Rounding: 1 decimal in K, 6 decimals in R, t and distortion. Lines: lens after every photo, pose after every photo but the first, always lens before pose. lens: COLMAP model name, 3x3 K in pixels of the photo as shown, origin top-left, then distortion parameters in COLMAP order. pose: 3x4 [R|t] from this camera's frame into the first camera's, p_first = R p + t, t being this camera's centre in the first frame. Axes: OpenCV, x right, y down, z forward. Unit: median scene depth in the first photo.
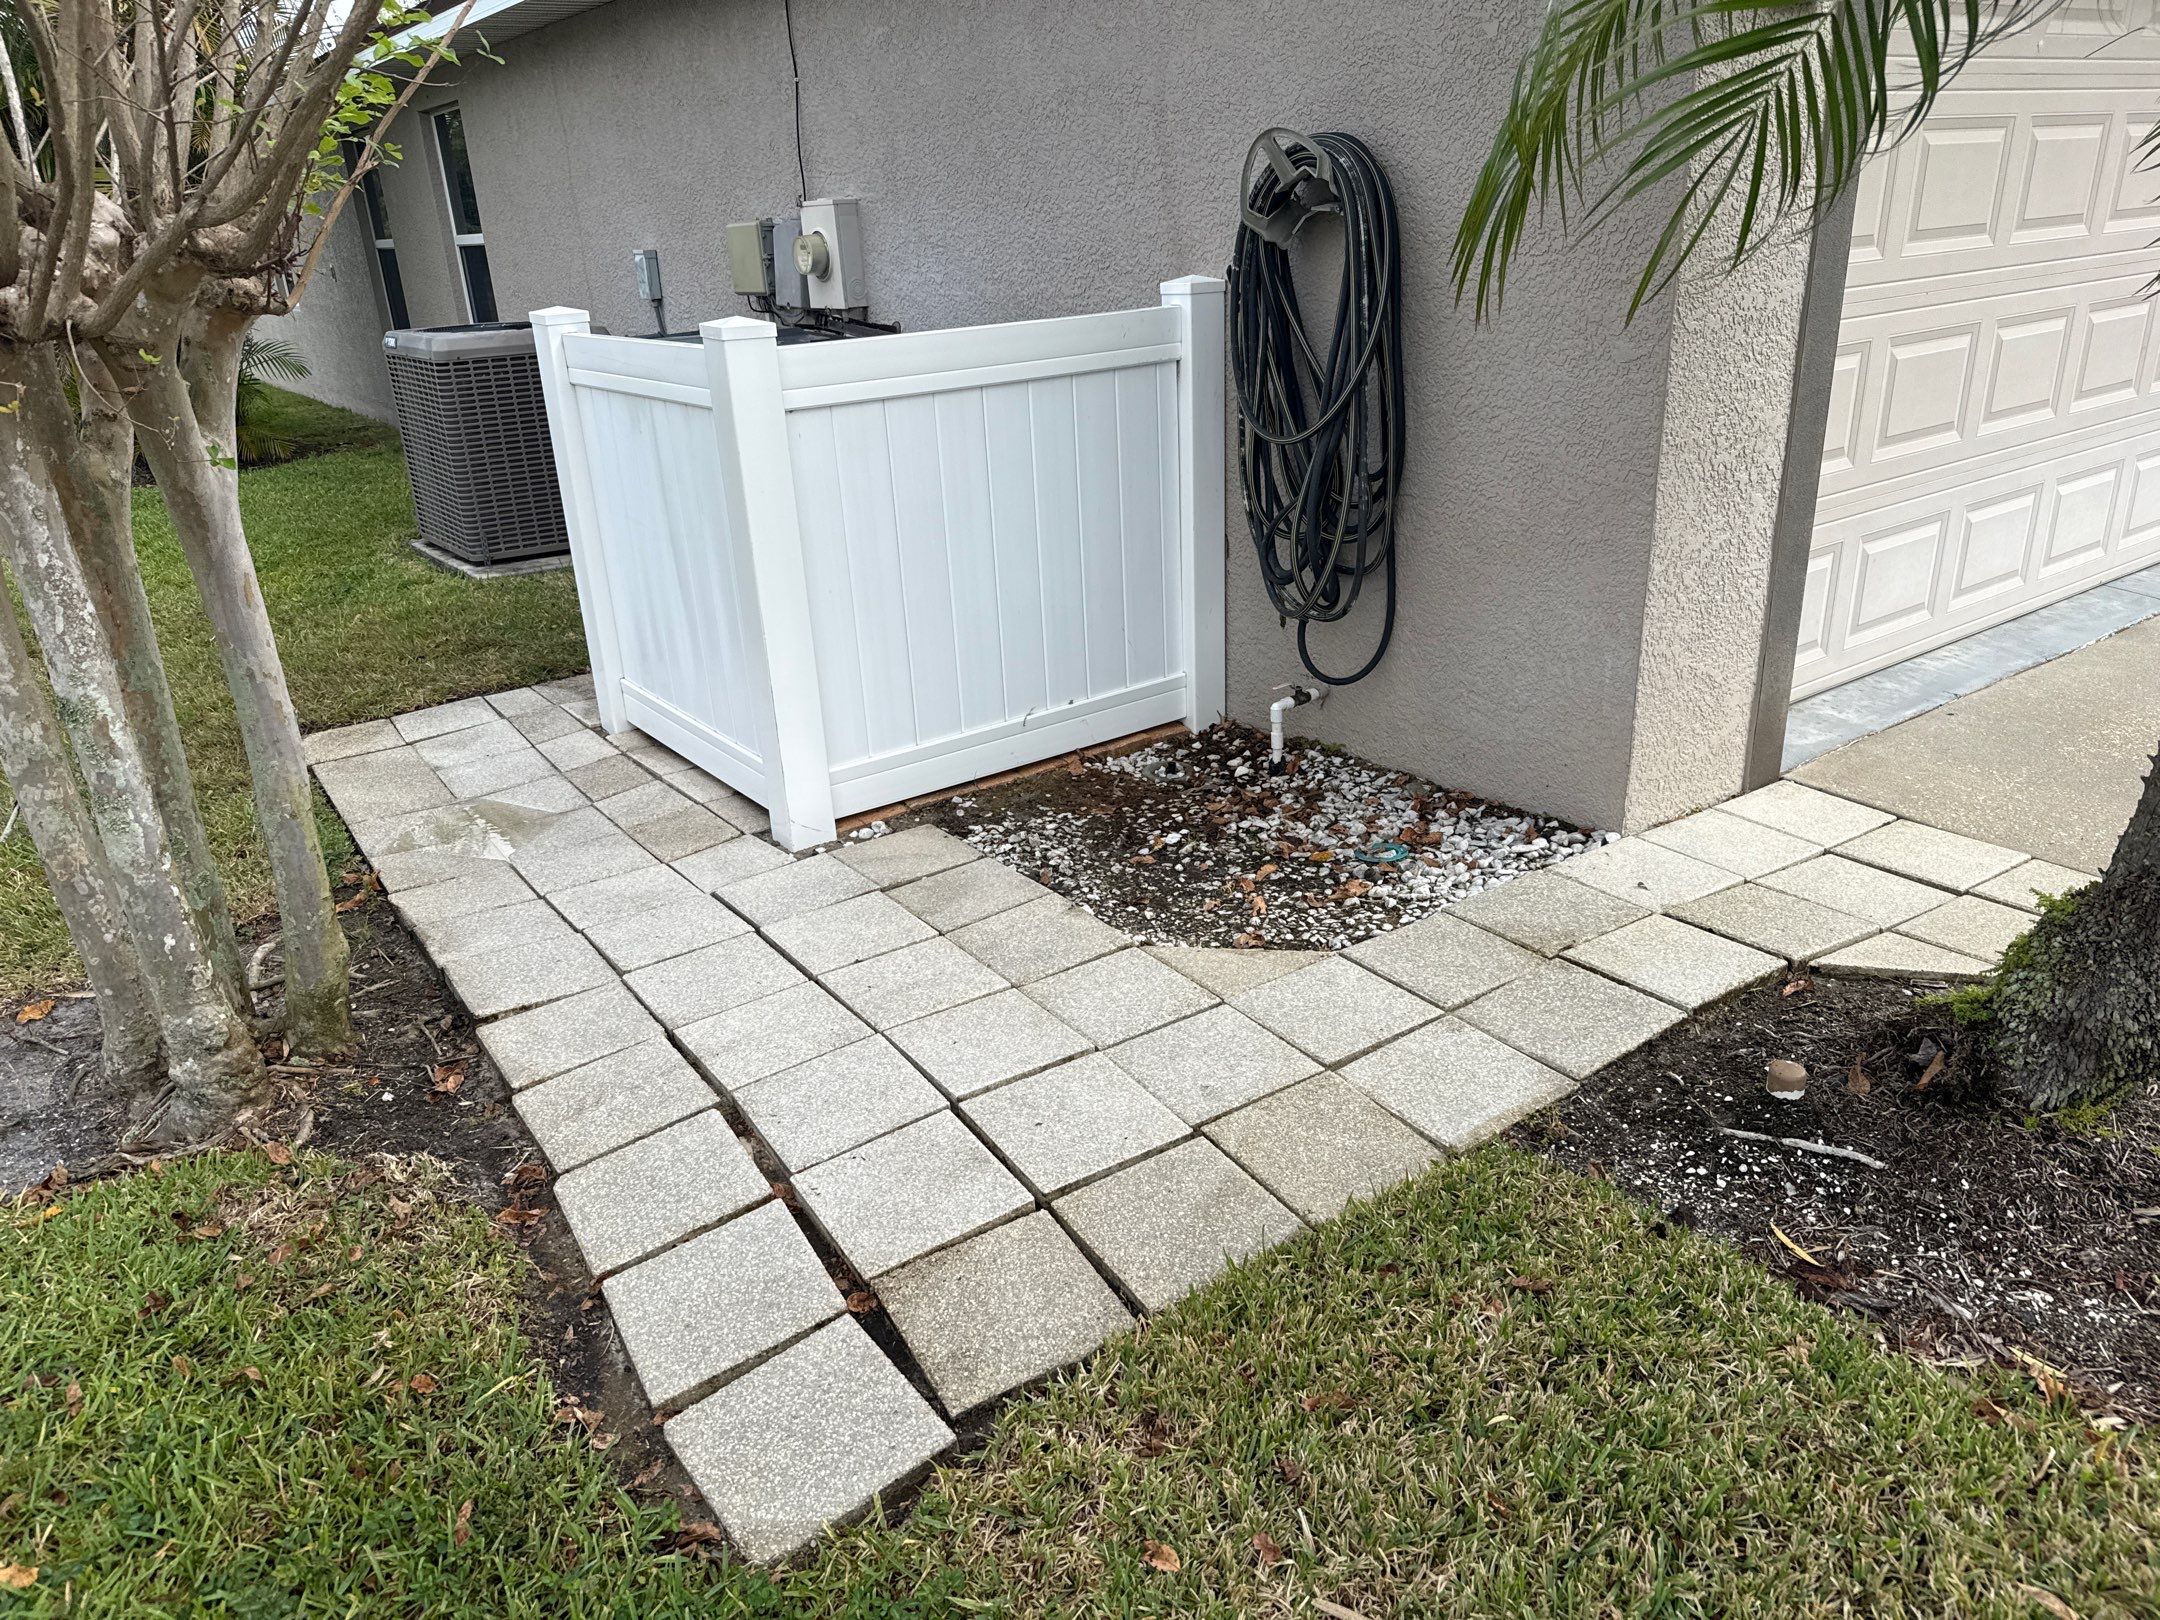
lens RADIAL K [[1480.2, 0, 1082.5], [0, 1480.2, 808.8], [0, 0, 1]] dist [0.010818, -0.012317]
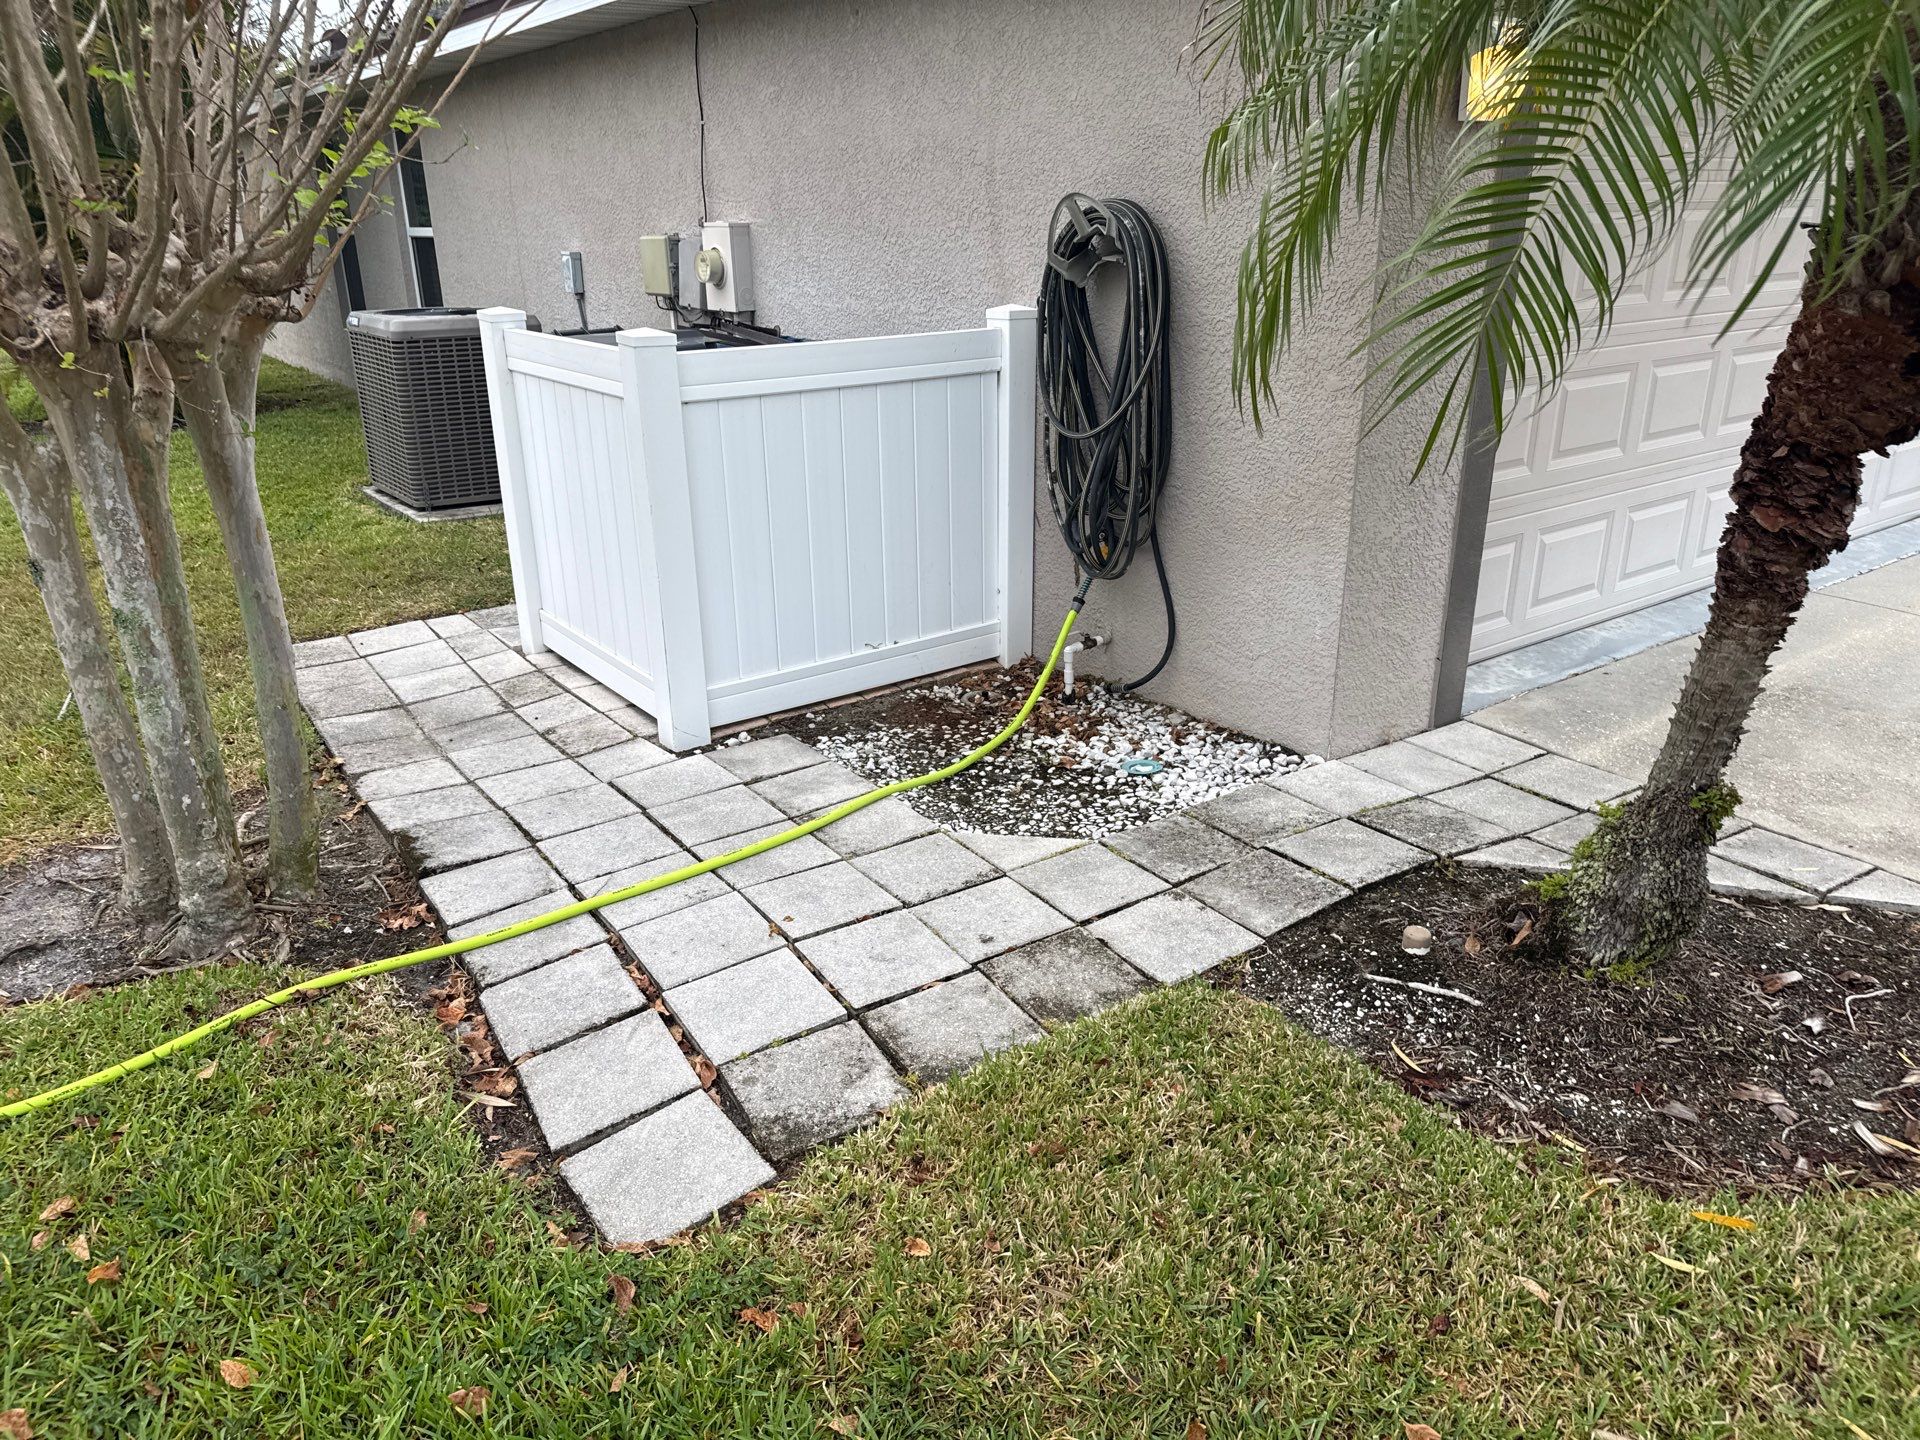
lens RADIAL K [[1315.7, 0, 956.6], [0, 1315.7, 716.3], [0, 0, 1]] dist [0.010818, -0.012317]
pose [[0.999389, 0.032630, 0.012518, 0.035019], [-0.032401, 0.999312, -0.018067, 0.014564], [-0.013099, 0.017651, 0.999758, -0.148160]]
